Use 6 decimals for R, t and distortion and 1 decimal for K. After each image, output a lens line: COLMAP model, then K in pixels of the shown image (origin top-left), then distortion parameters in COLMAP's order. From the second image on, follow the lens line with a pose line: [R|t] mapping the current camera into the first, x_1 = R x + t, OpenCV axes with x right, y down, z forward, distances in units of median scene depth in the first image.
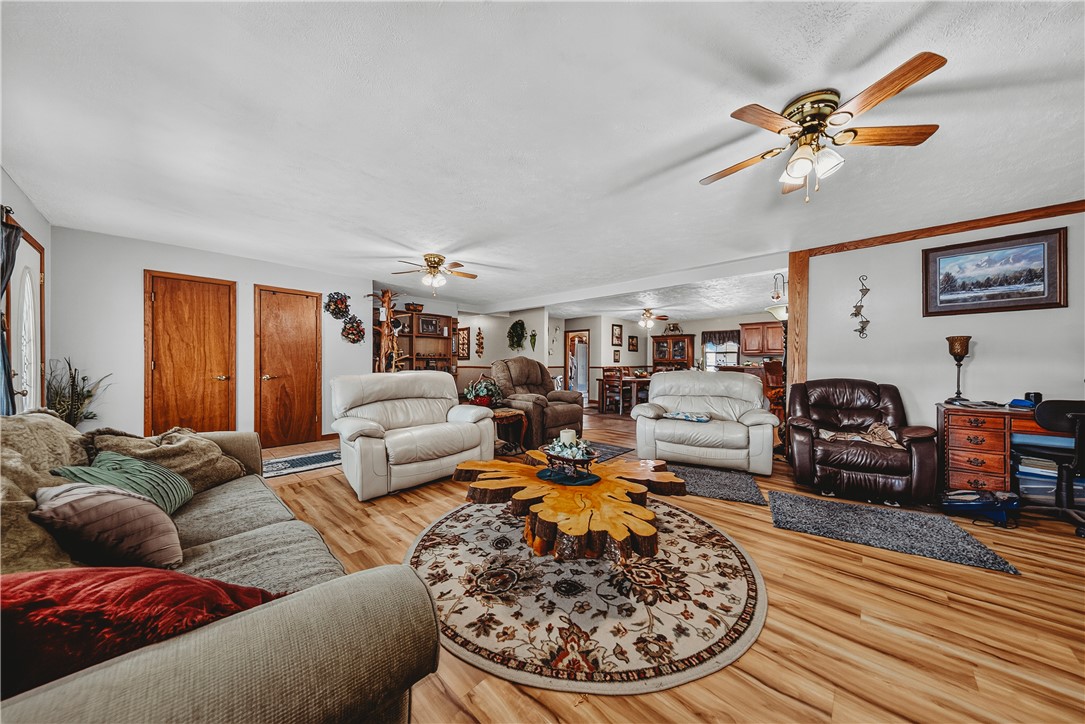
lens RADIAL K [[364.4, 0, 542.5], [0, 364.4, 362.0], [0, 0, 1]] dist [0.001997, 0.000072]
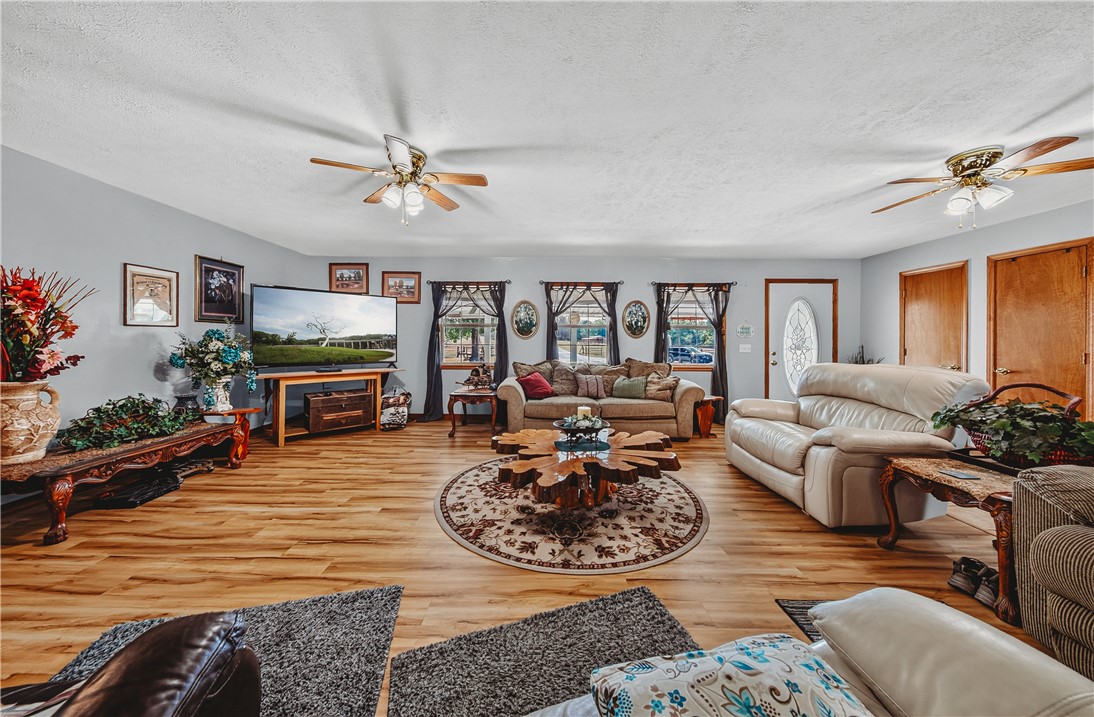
lens RADIAL K [[335.9, 0, 531.8], [0, 335.9, 342.5], [0, 0, 1]] dist [0.001416, -0.000053]
pose [[-0.754233, -0.006798, -0.656572, 0.820305], [-0.009151, 0.999958, 0.000159, -0.016873], [0.656543, 0.006129, -0.754263, 1.541487]]
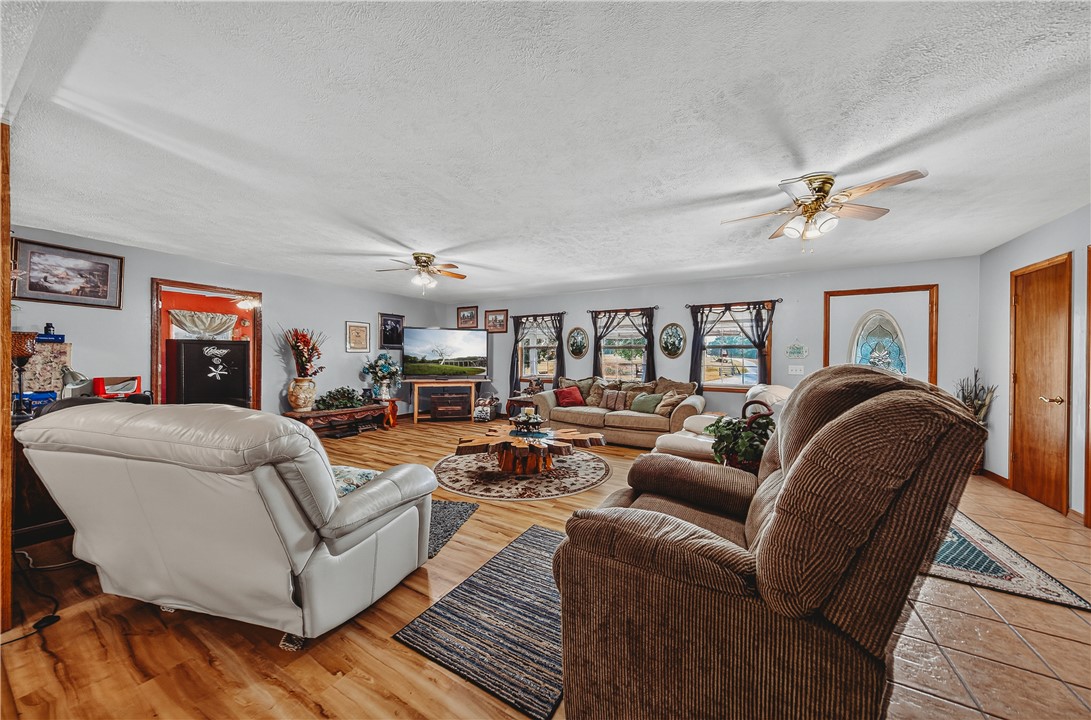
lens RADIAL K [[325.8, 0, 545.5], [0, 325.8, 360.0], [0, 0, 1]] dist [-0.000514, -0.000010]
pose [[-0.971889, -0.012275, -0.235119, 0.319385], [-0.012886, 0.999916, 0.001059, -0.029202], [0.235086, 0.004059, -0.971966, 2.233212]]
